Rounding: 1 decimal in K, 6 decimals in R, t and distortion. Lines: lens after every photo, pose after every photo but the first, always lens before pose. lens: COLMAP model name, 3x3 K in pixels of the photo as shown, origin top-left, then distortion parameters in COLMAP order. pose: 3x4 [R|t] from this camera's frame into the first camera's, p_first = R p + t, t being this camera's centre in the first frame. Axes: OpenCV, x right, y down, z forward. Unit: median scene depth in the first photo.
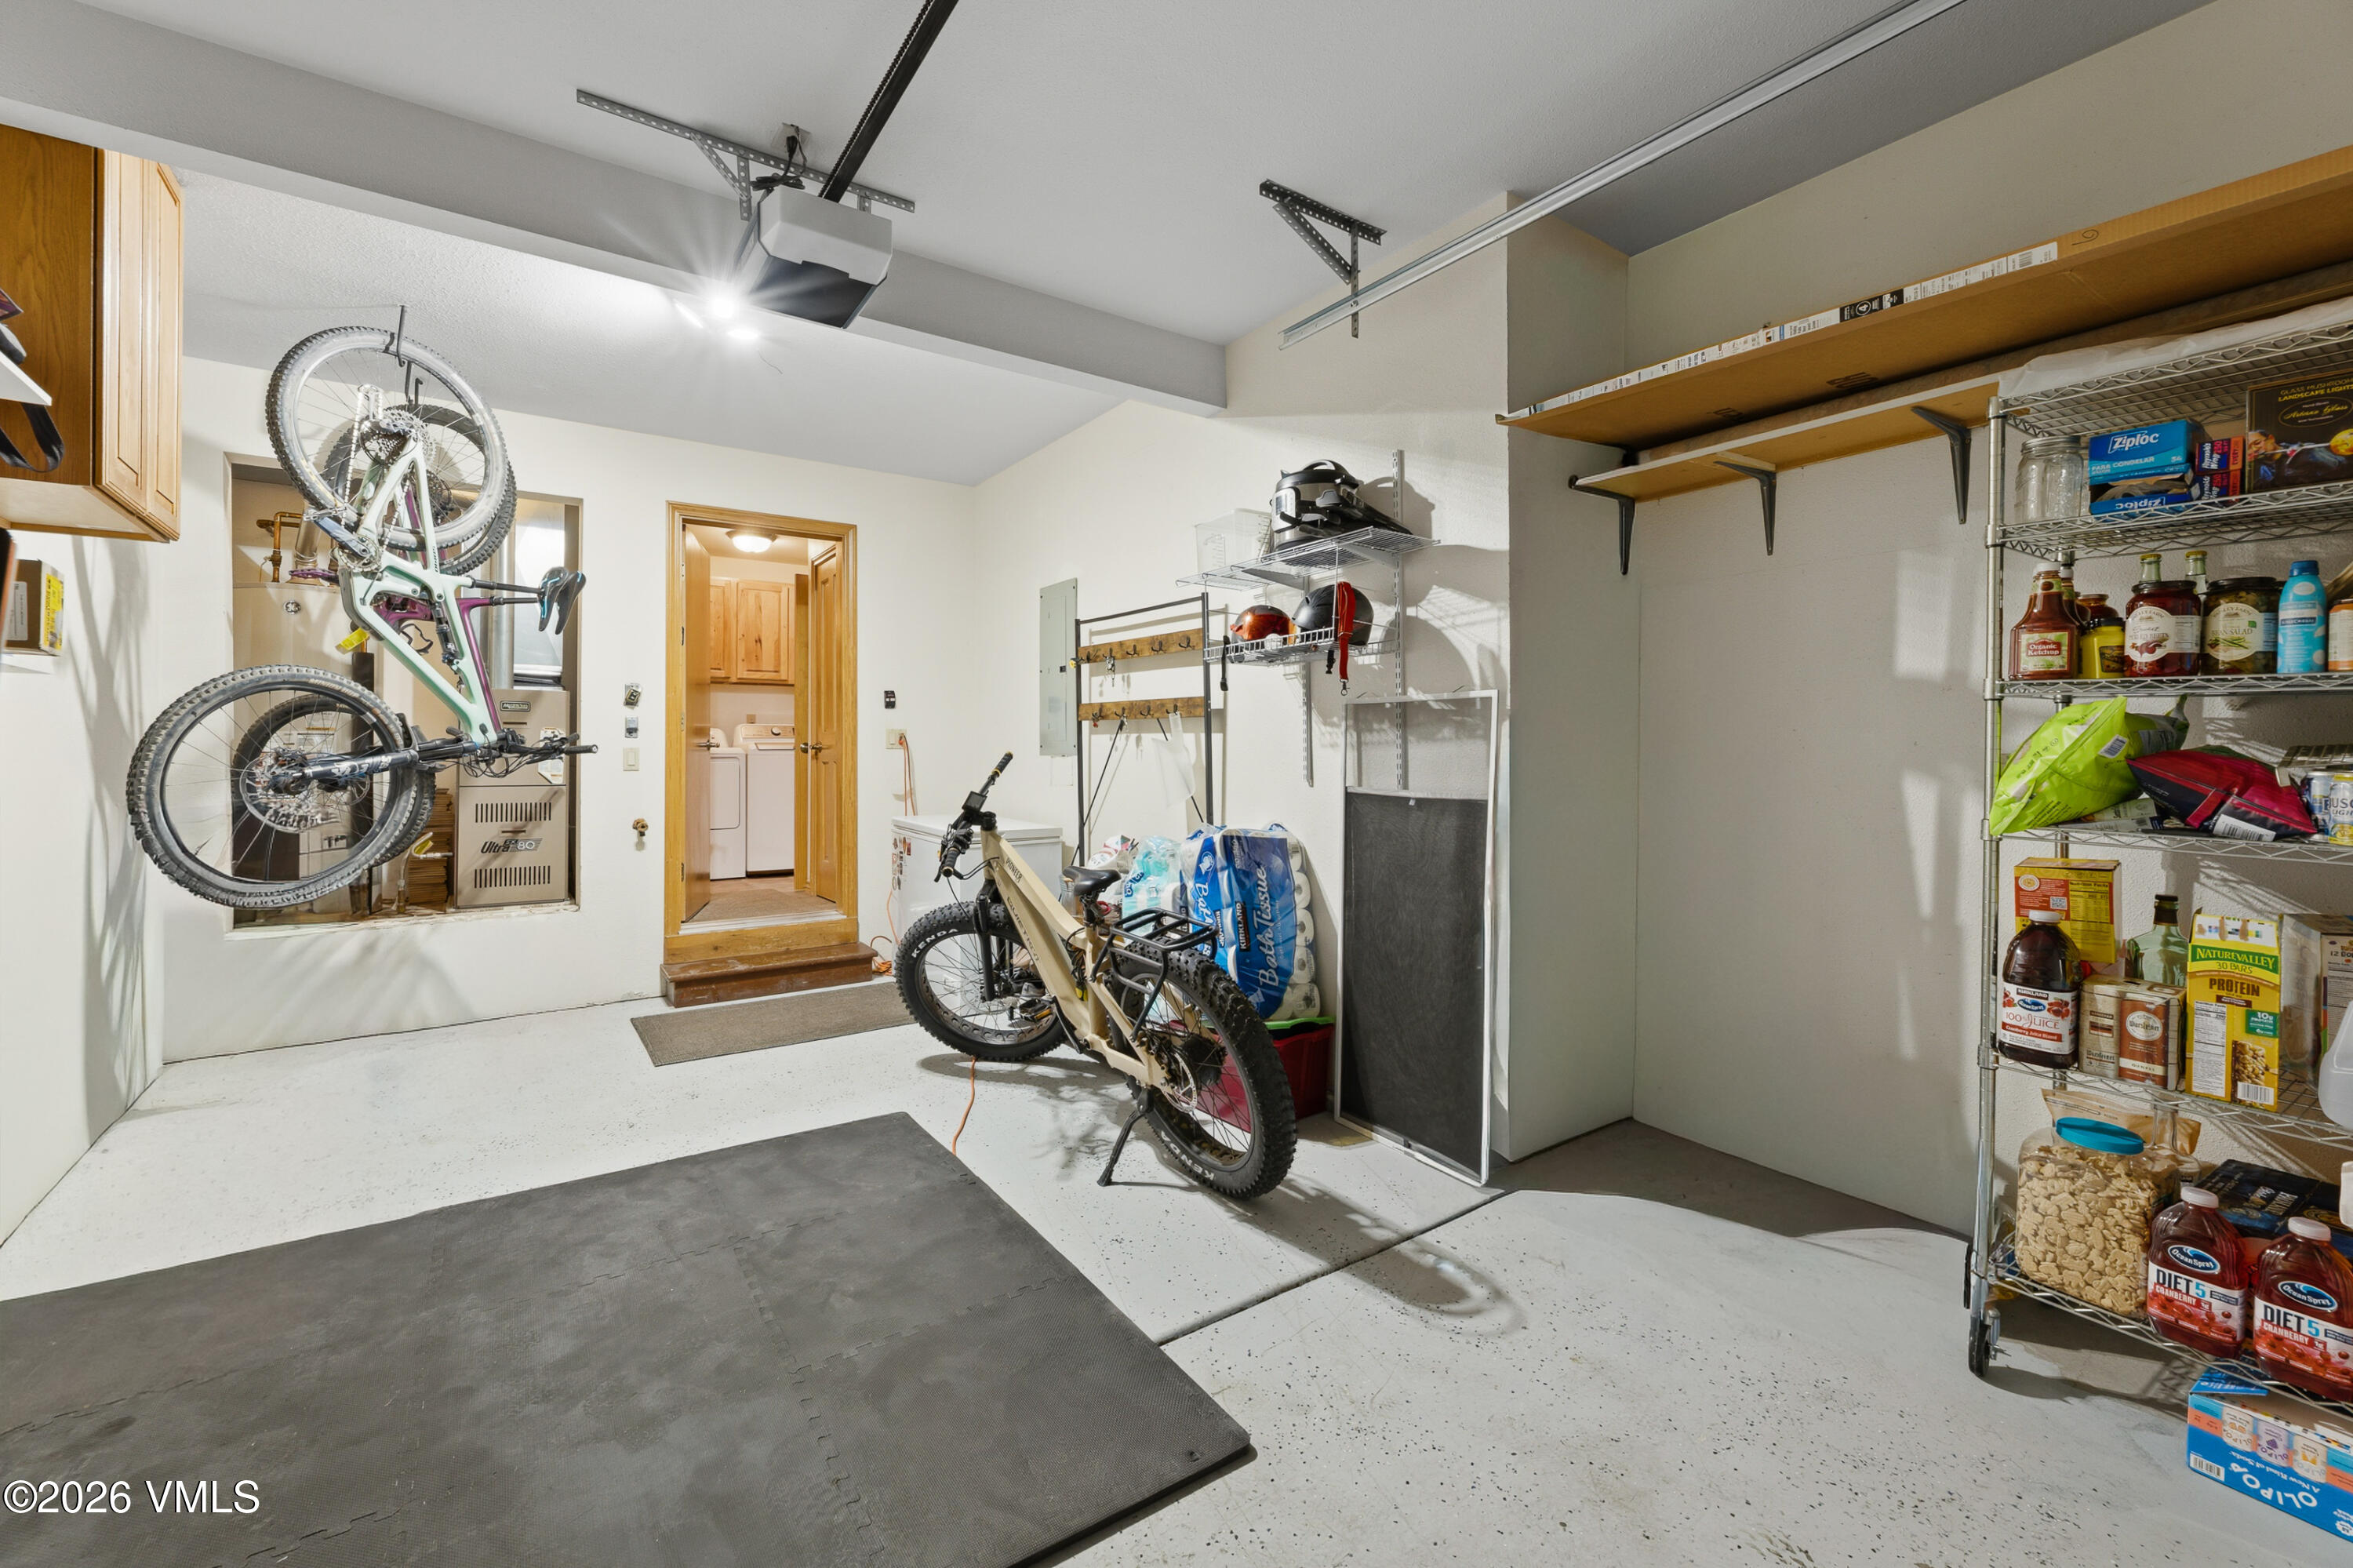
lens RADIAL K [[967.1, 0, 1170.5], [0, 967.1, 755.7], [0, 0, 1]] dist [-0.000633, -0.000233]
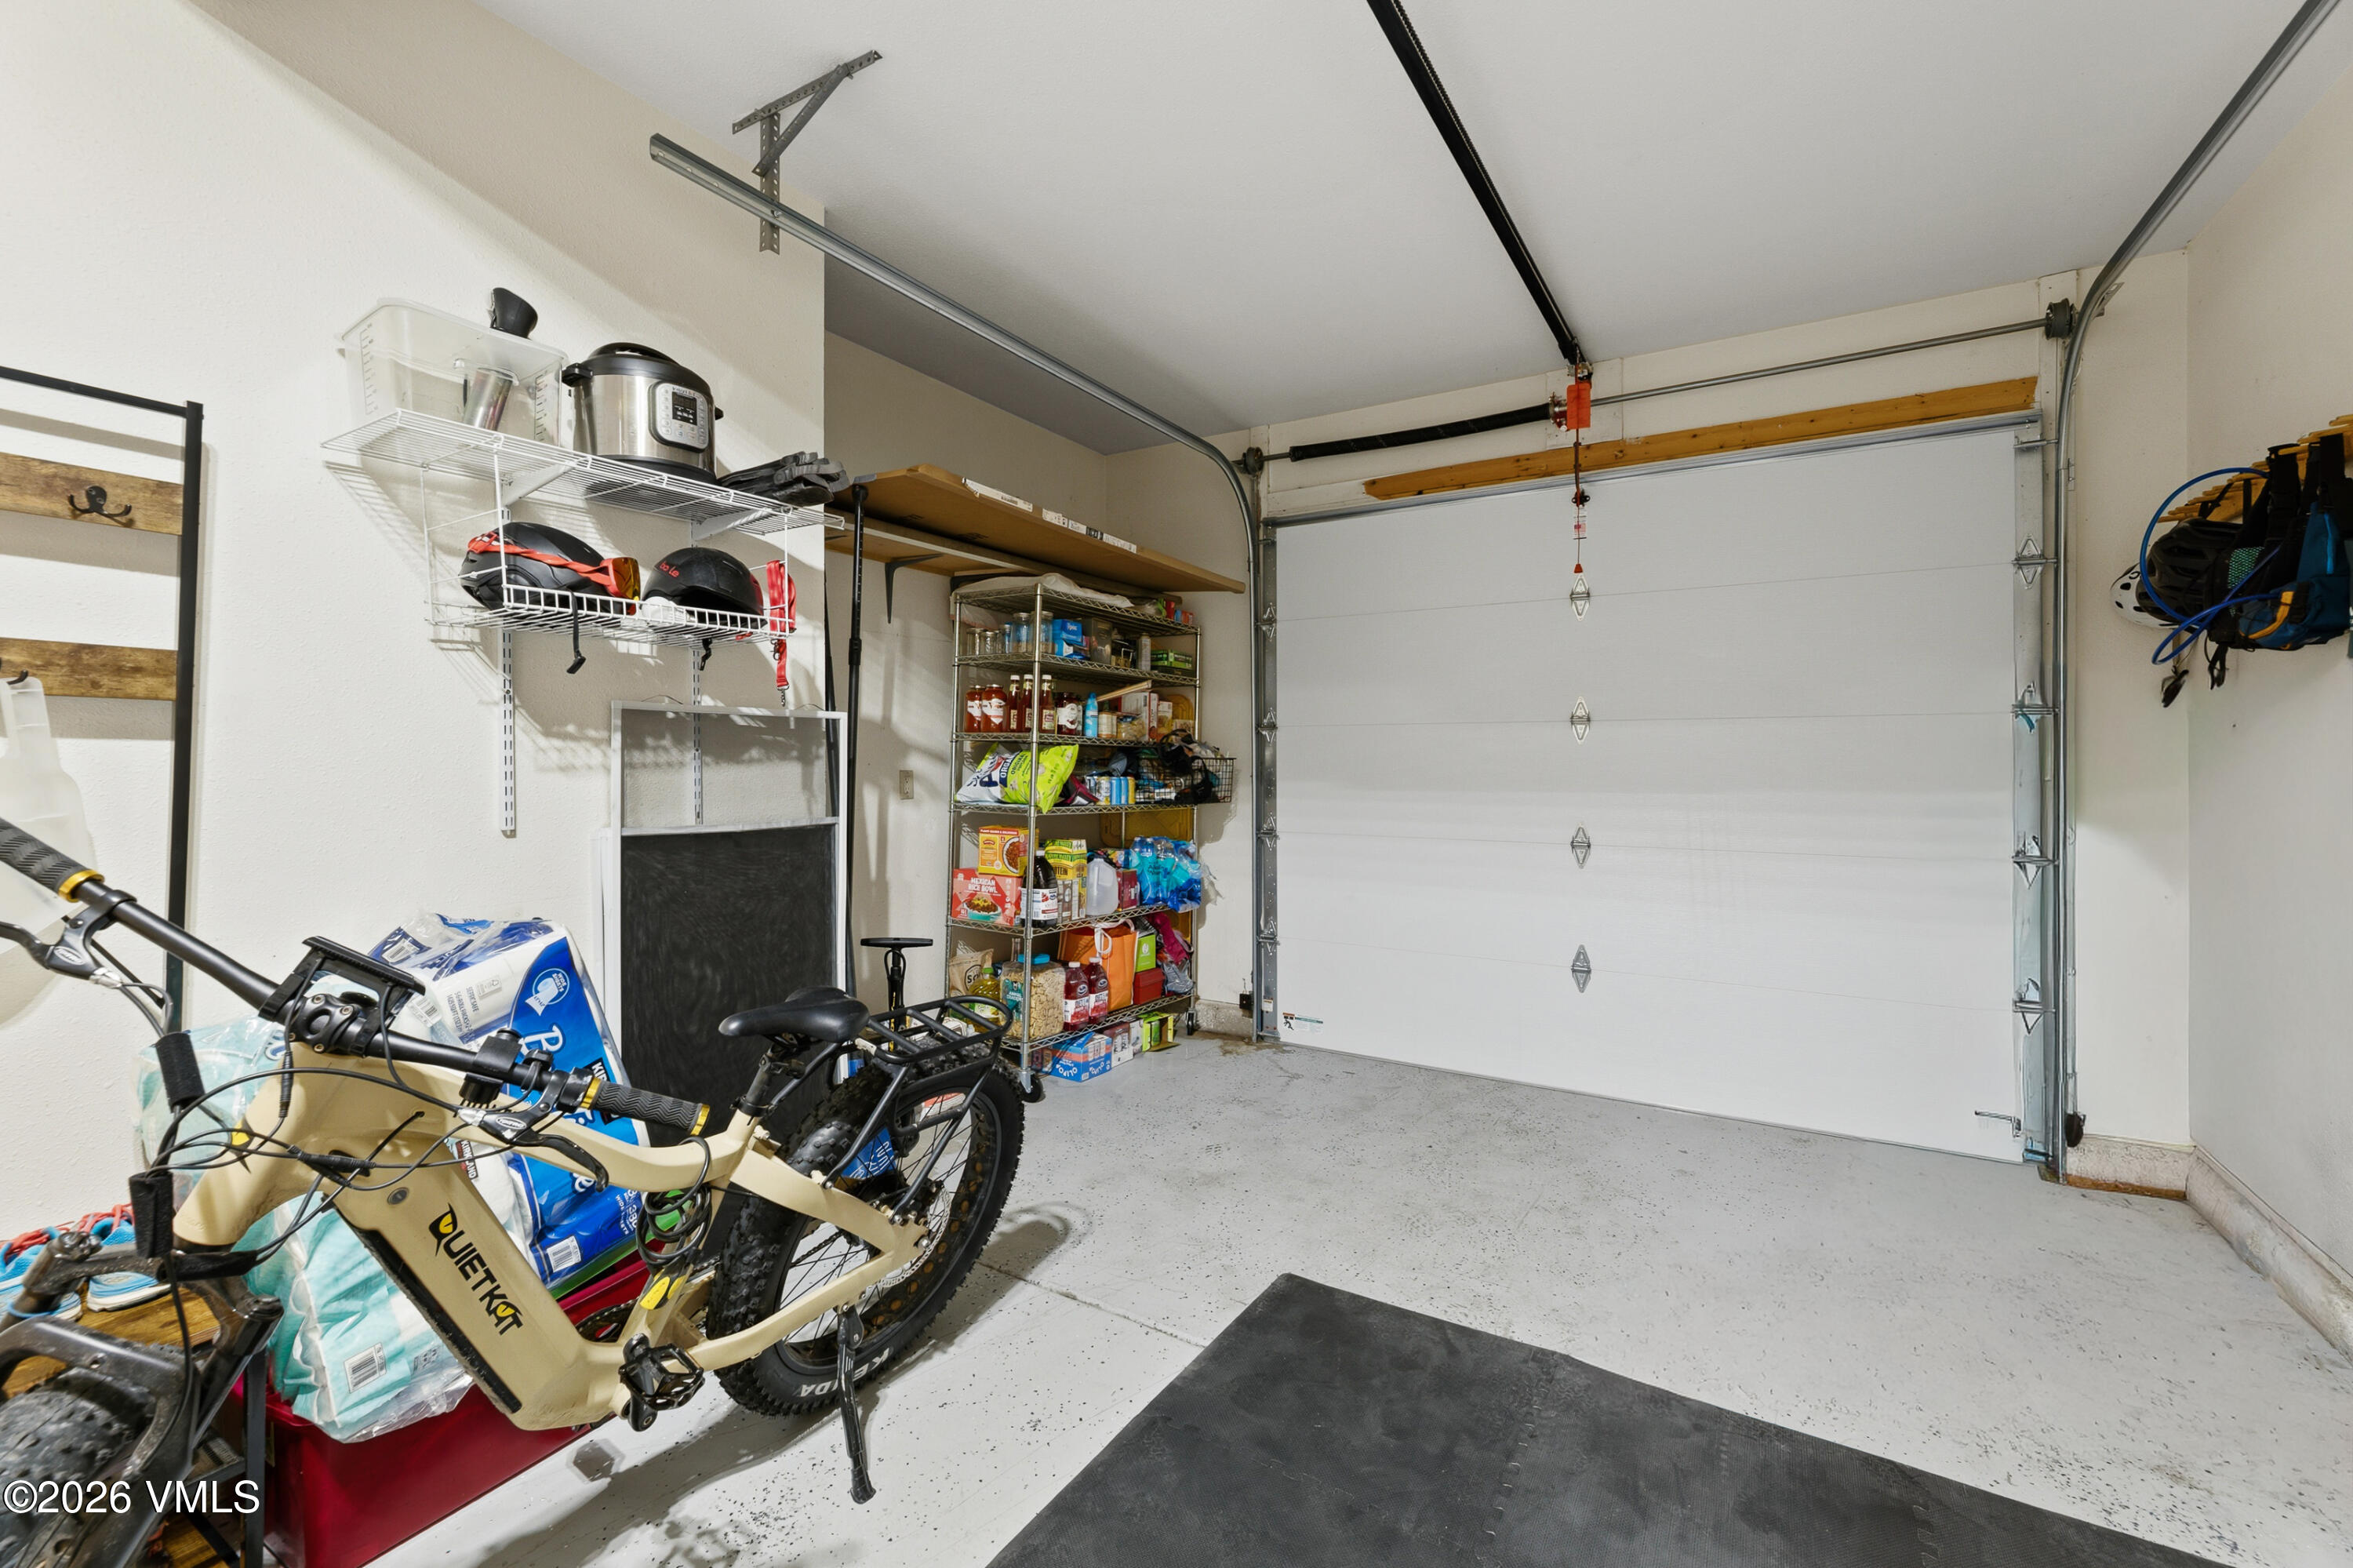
lens RADIAL K [[960.8, 0, 1167.1], [0, 960.8, 780.8], [0, 0, 1]] dist [-0.001338, -0.000272]
pose [[-0.396082, -0.021052, 0.917974, -0.666855], [0.001588, 0.999720, 0.023613, -0.019581], [-0.918214, 0.010811, -0.395938, 1.026395]]
